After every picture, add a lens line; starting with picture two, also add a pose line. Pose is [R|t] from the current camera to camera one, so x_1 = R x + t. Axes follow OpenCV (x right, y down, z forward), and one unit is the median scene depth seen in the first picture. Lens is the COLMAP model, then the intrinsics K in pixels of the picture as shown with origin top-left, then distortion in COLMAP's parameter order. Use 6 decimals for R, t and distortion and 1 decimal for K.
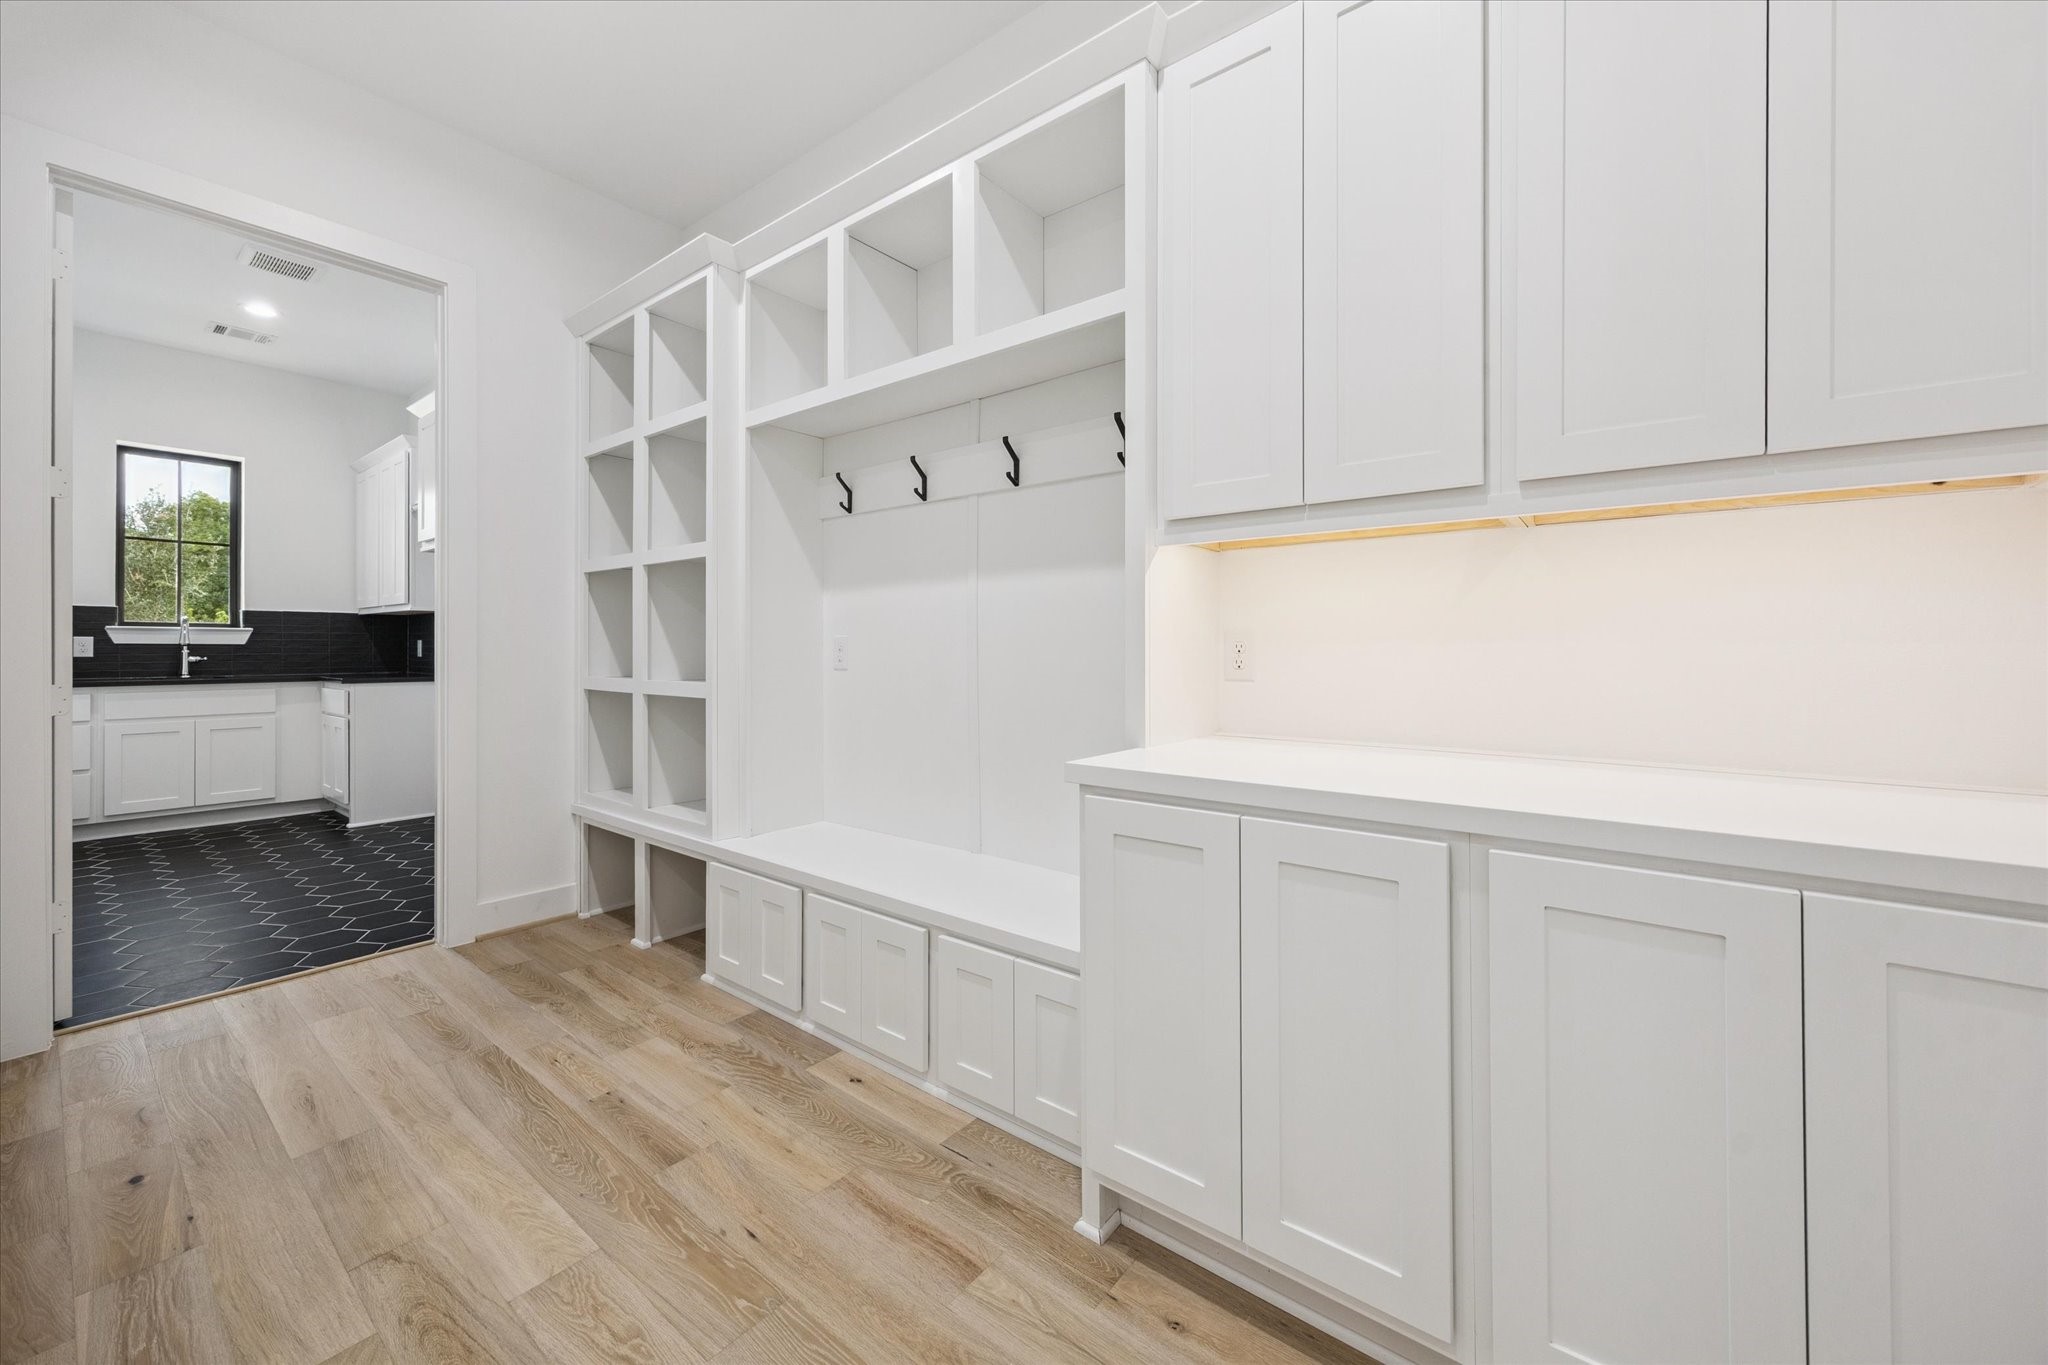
lens RADIAL K [[793.5, 0, 1036.6], [0, 793.5, 646.8], [0, 0, 1]] dist [0.001737, 0.000743]
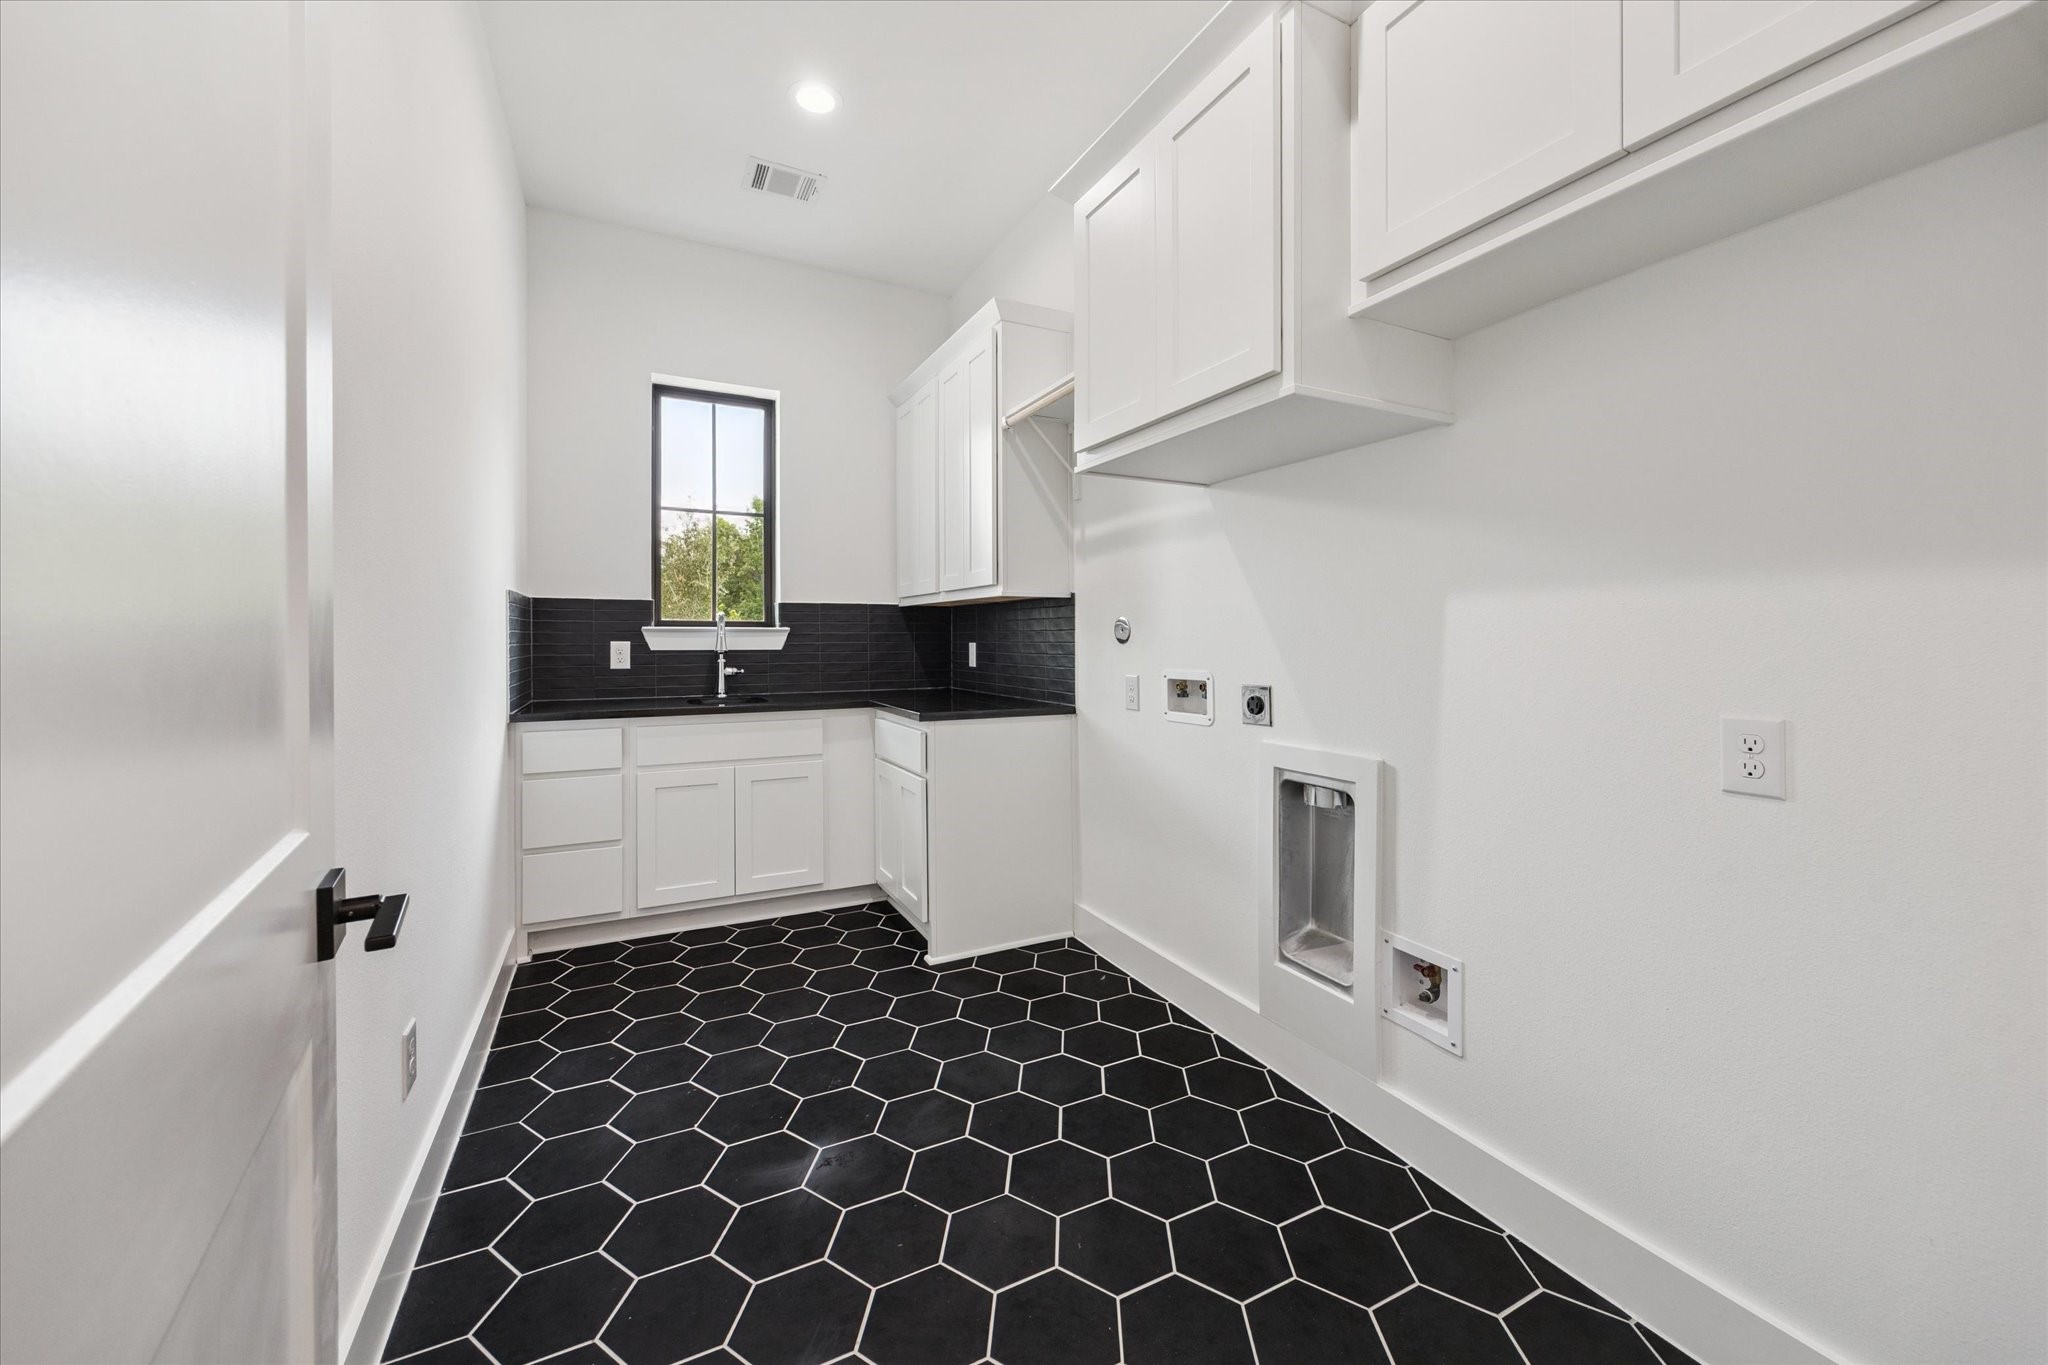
lens RADIAL K [[793.5, 0, 1035.5], [0, 793.5, 641.8], [0, 0, 1]] dist [0.001737, 0.000743]
pose [[0.909025, -0.001159, -0.416741, -0.513199], [0.003171, 0.999986, 0.004138, -0.013583], [0.416730, -0.005083, 0.909016, 0.466515]]
